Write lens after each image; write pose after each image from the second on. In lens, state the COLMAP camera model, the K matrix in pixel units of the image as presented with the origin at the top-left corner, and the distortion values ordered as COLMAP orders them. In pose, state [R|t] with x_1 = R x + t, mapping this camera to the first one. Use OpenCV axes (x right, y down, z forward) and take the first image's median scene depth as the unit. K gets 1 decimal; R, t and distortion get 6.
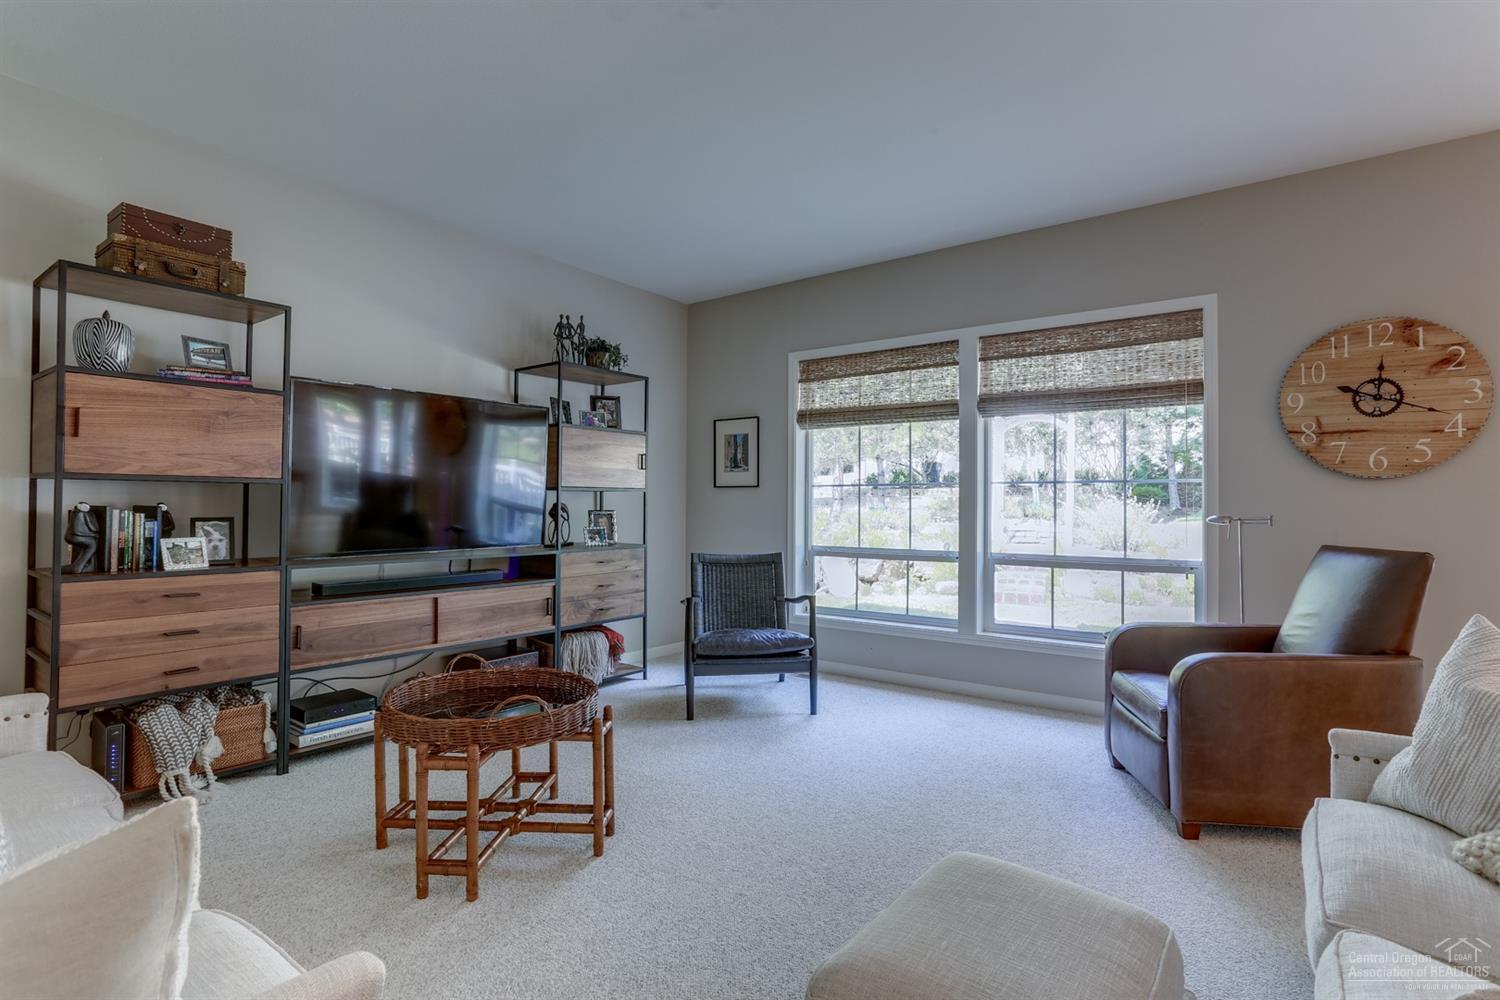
lens RADIAL K [[743.1, 0, 744.3], [0, 743.1, 494.8], [0, 0, 1]] dist [-0.012650, 0.011012]
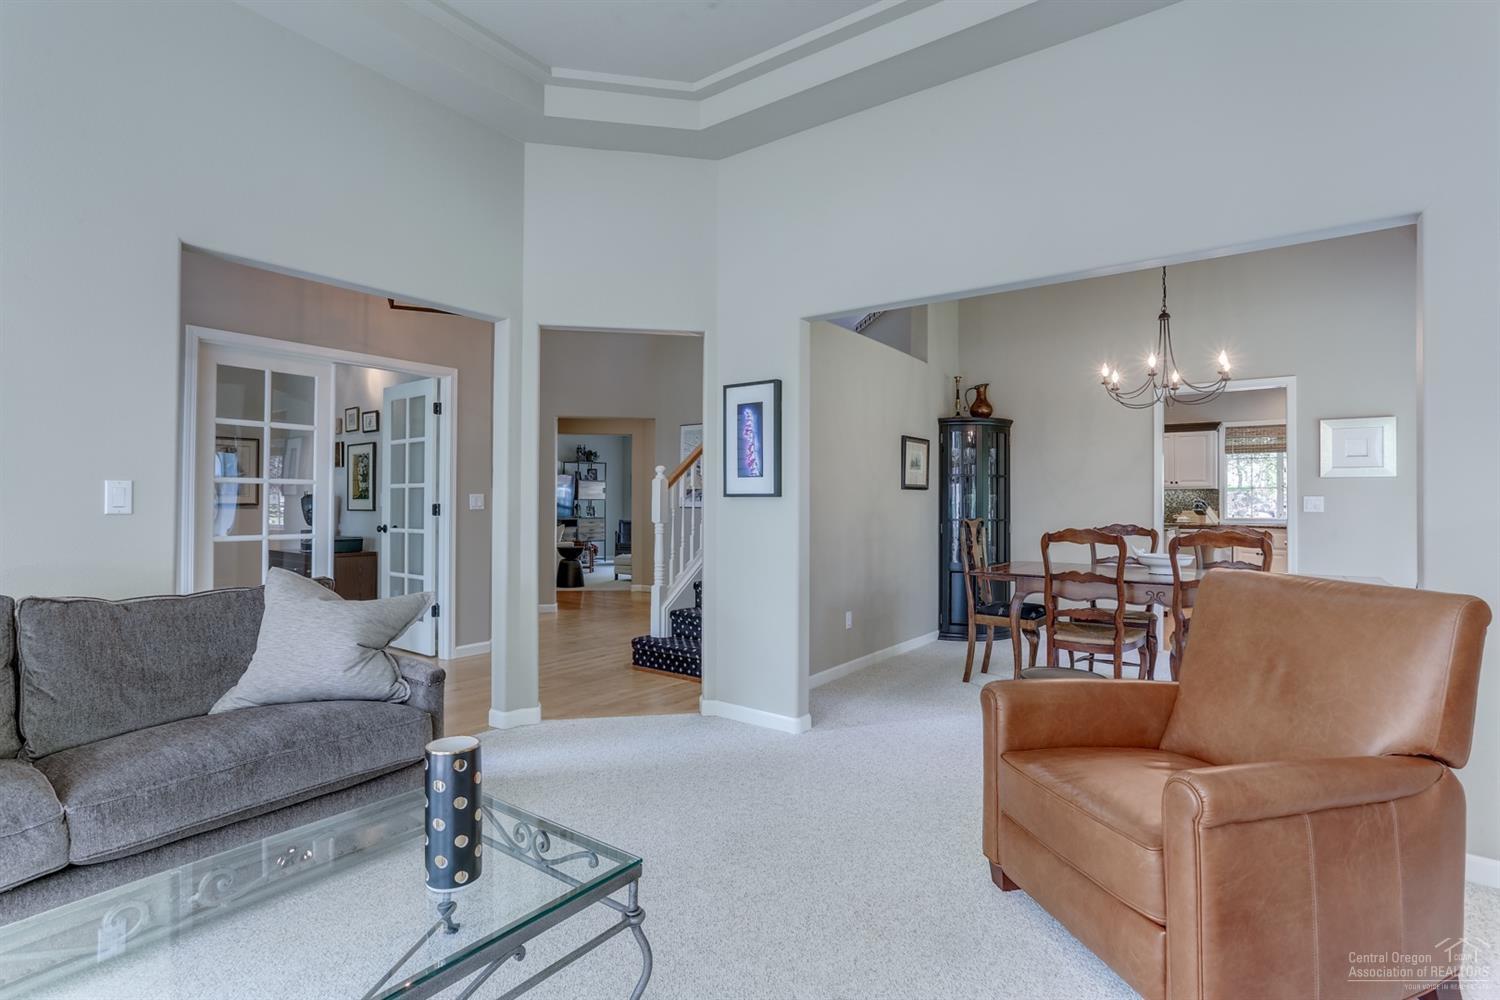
lens RADIAL K [[743.1, 0, 744.6], [0, 743.1, 501.1], [0, 0, 1]] dist [-0.012650, 0.011012]
pose [[0.999959, -0.003976, -0.008157, 0.520967], [0.003973, 0.999992, -0.000386, 0.004153], [0.008158, 0.000354, 0.999967, -2.303787]]
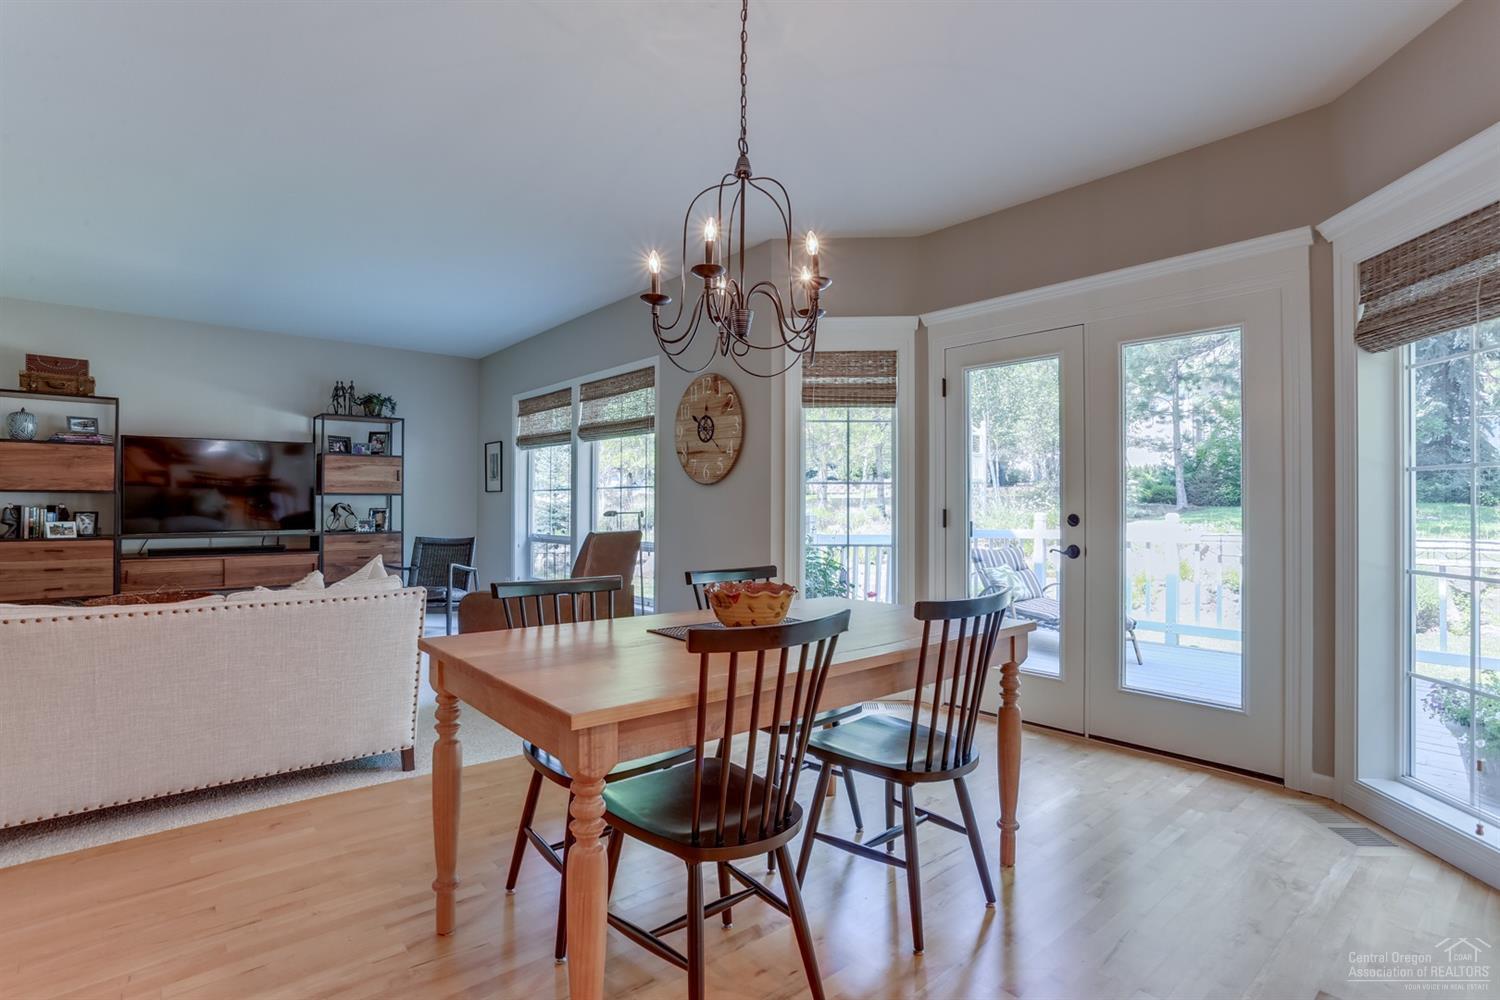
lens RADIAL K [[764.0, 0, 760.0], [0, 764.0, 496.5], [0, 0, 1]] dist [0.006160, -0.001965]
pose [[0.968846, -0.005857, -0.247596, 1.058549], [0.006118, 0.999981, 0.000283, 0.001889], [0.247590, -0.001789, 0.968863, -0.344918]]
